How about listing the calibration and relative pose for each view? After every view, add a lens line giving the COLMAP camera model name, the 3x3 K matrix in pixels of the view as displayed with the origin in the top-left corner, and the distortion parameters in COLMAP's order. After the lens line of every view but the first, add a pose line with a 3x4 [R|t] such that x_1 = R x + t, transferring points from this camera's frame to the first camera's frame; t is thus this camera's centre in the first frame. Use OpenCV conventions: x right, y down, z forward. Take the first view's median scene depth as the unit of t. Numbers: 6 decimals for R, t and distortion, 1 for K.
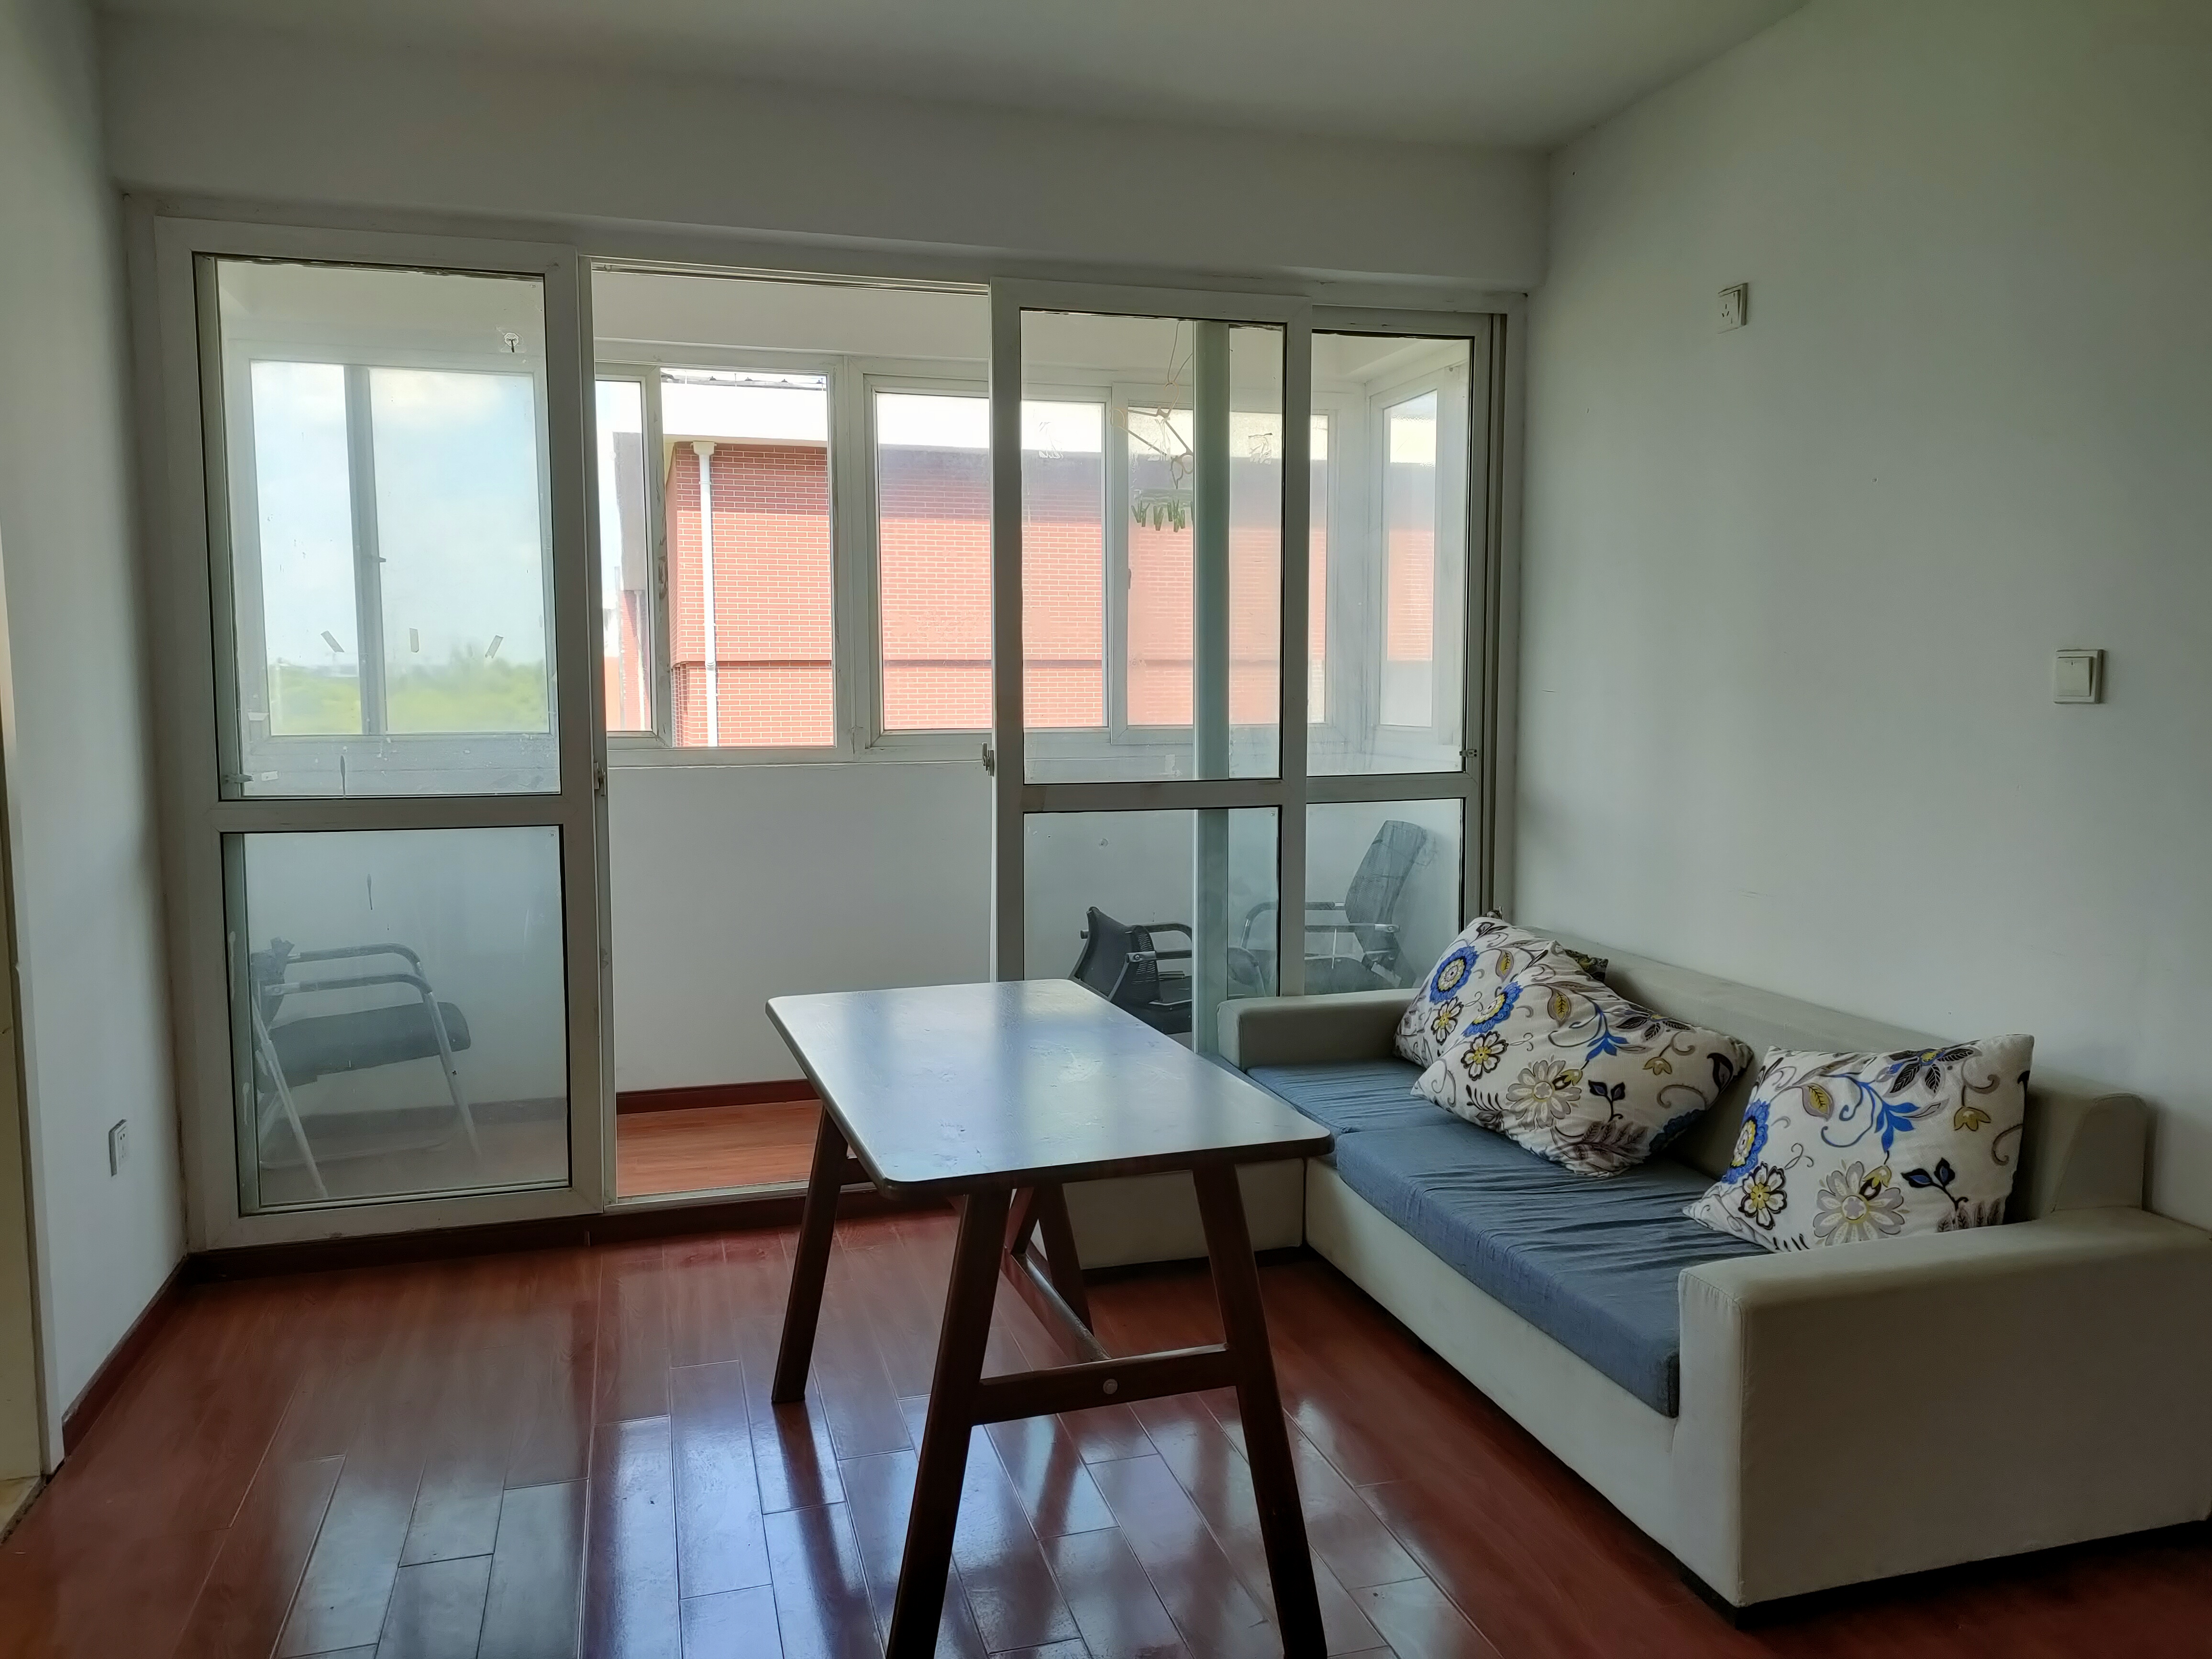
lens RADIAL K [[1625.1, 0, 1118.1], [0, 1625.1, 834.2], [0, 0, 1]] dist [0.064728, -0.050604]
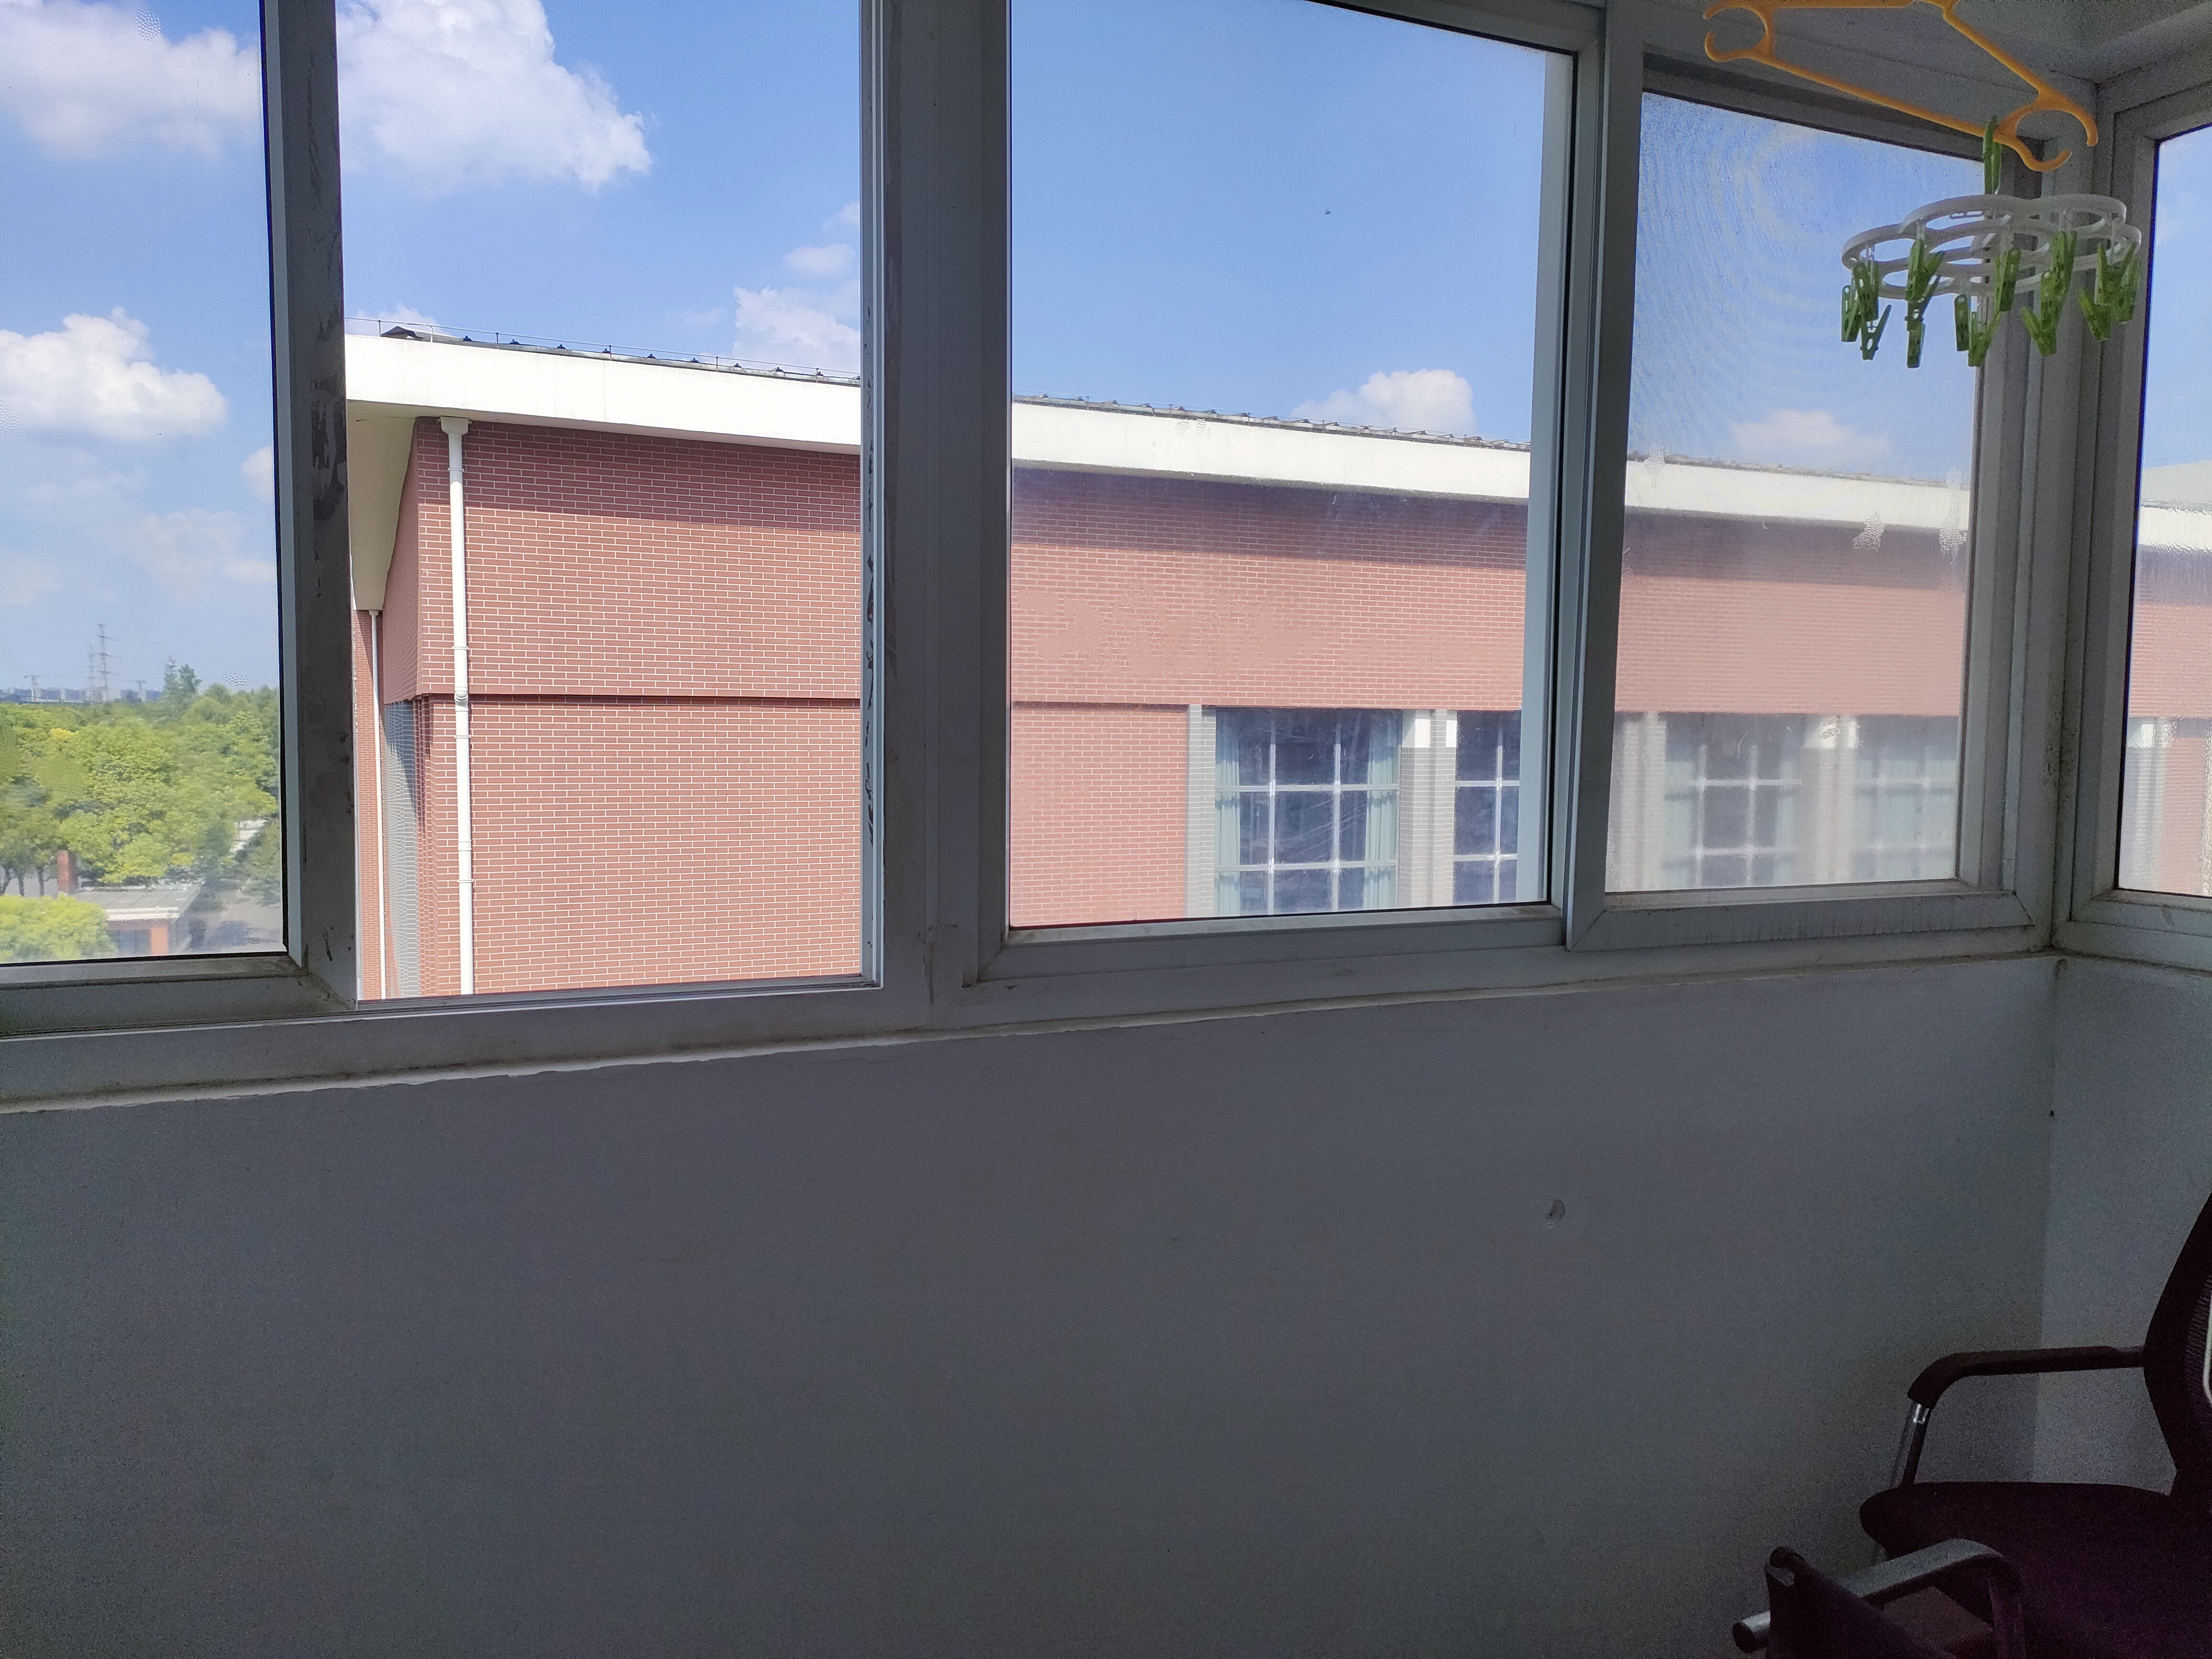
lens RADIAL K [[1625.1, 0, 1118.1], [0, 1625.1, 834.2], [0, 0, 1]] dist [0.064728, -0.050604]
pose [[0.990444, 0.002875, 0.137884, -0.223613], [0.000290, 0.999737, -0.022925, -0.100577], [-0.137914, 0.022746, 0.990183, 0.867235]]
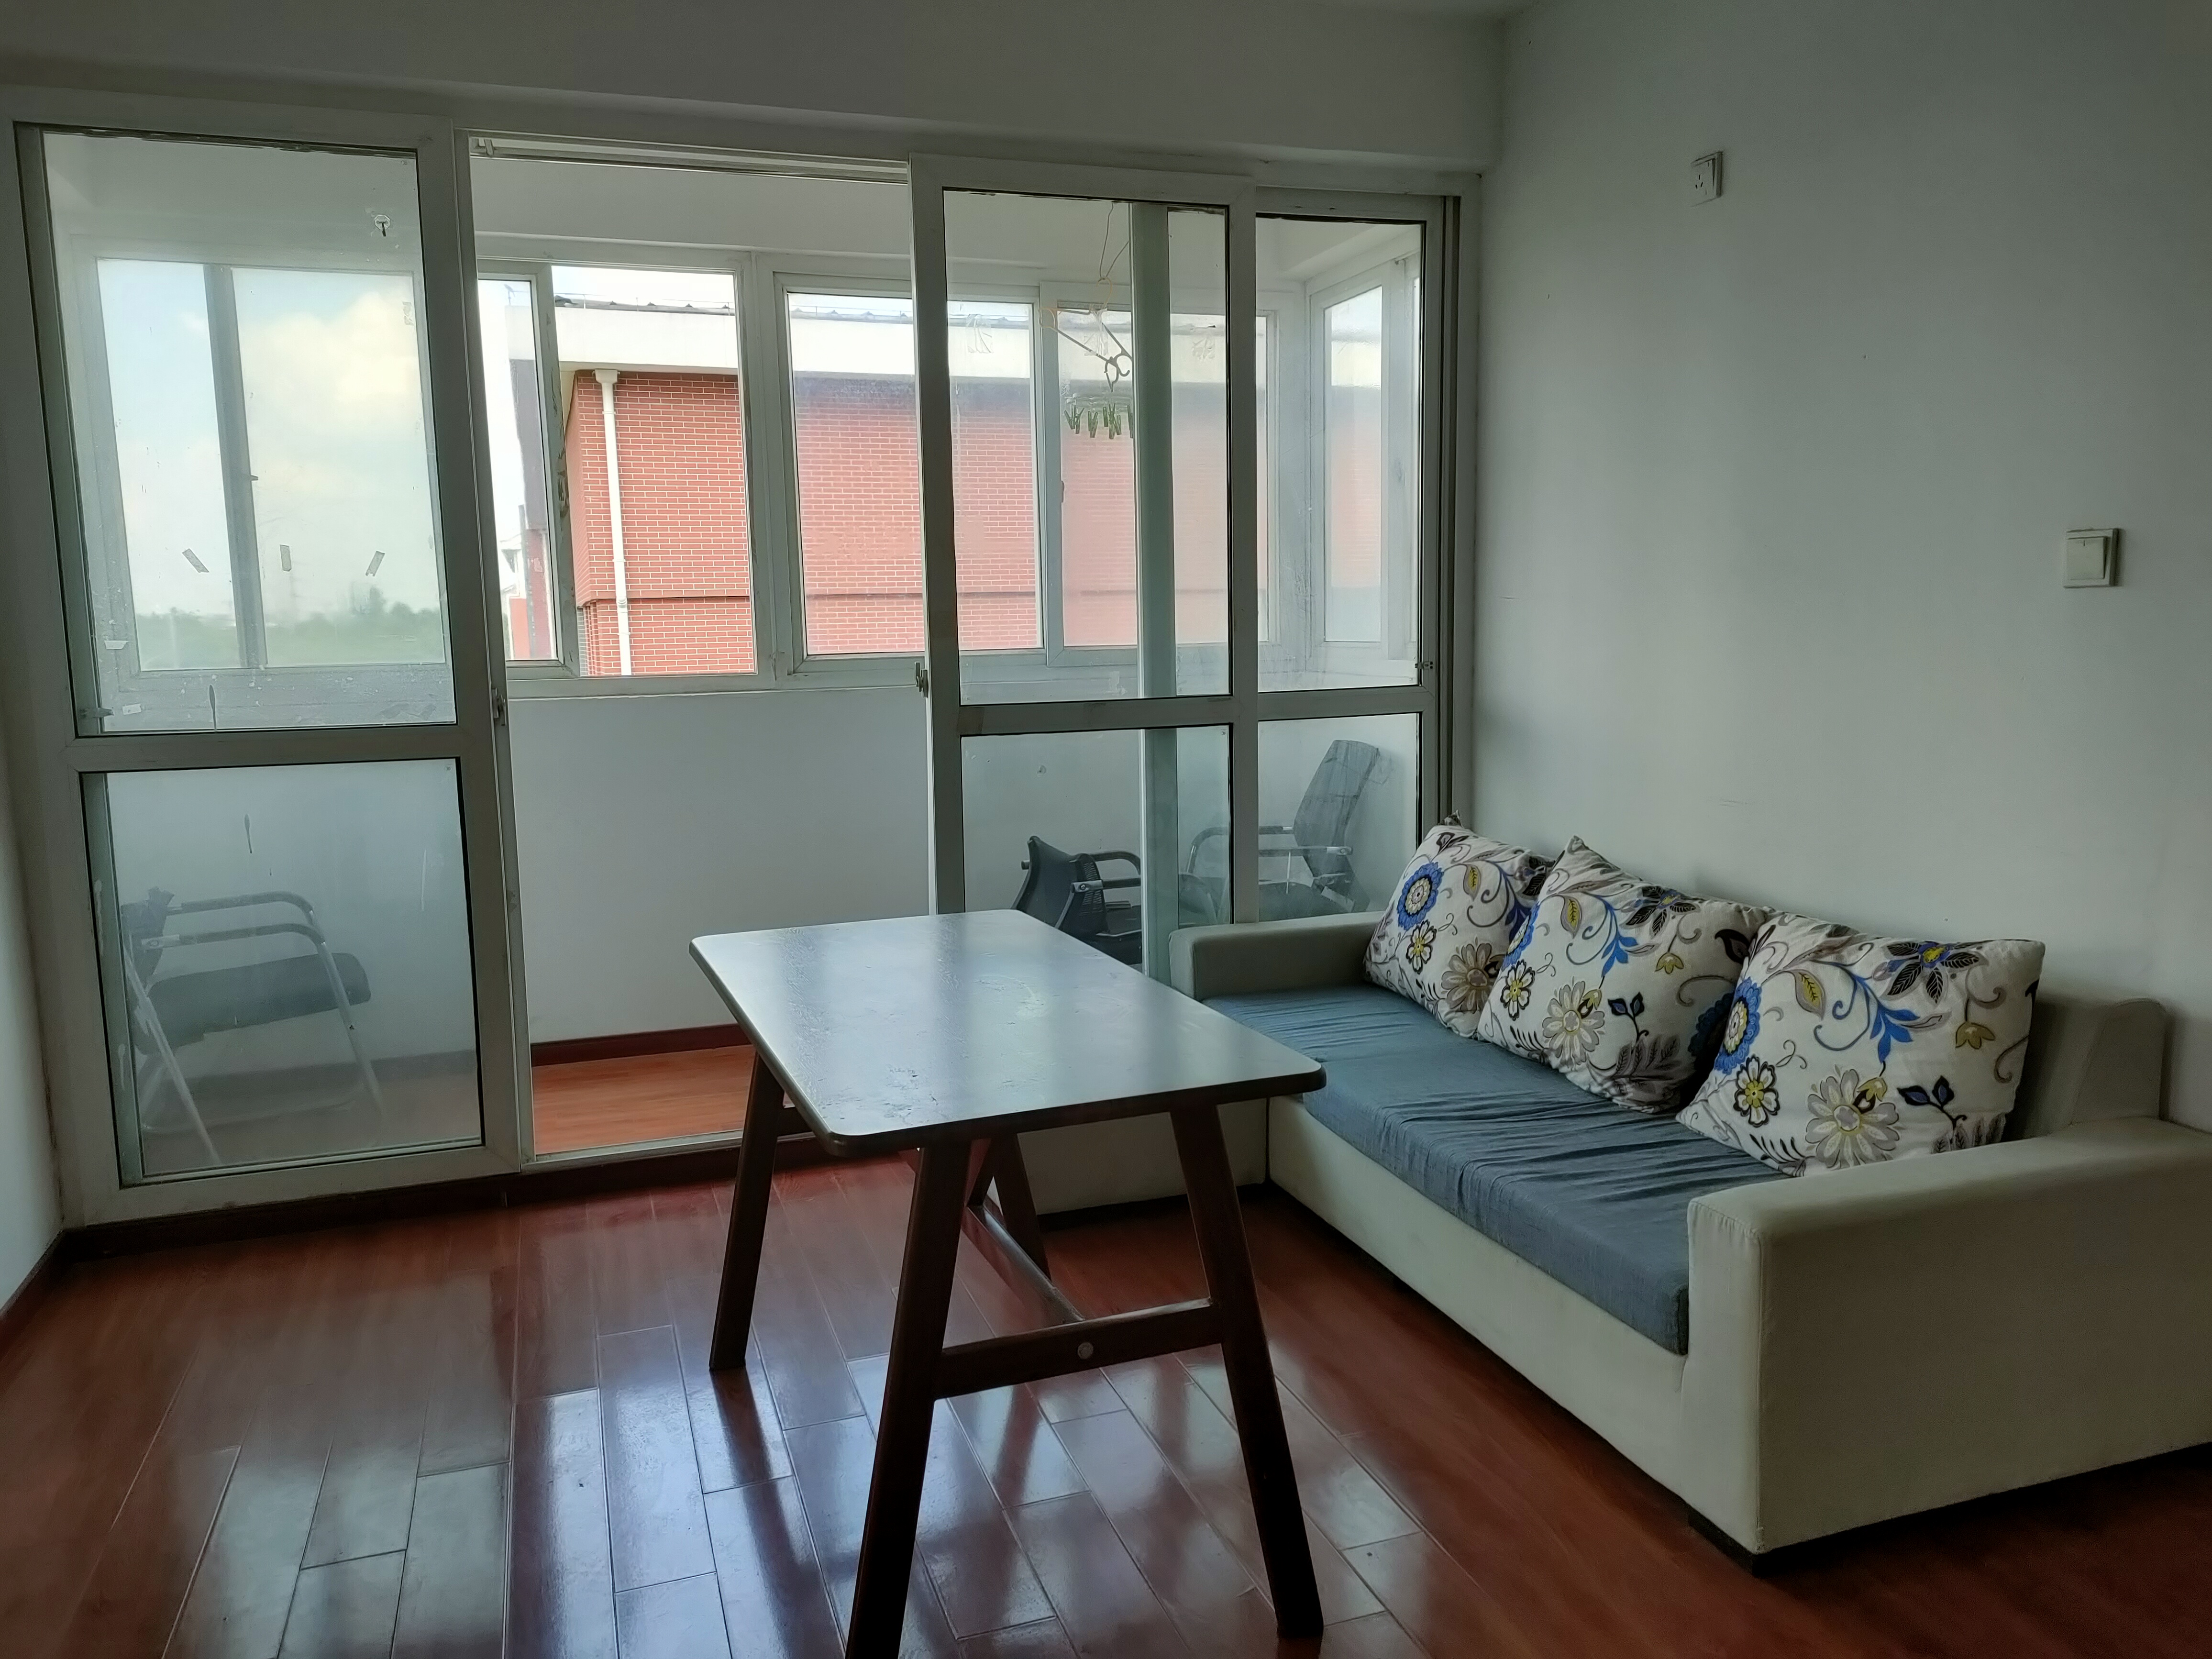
lens RADIAL K [[1625.1, 0, 1118.1], [0, 1625.1, 834.2], [0, 0, 1]] dist [0.064728, -0.050604]
pose [[0.998712, -0.022917, 0.045256, -0.011442], [0.021115, 0.998980, 0.039908, 0.008181], [-0.046125, -0.038901, 0.998178, 0.055483]]
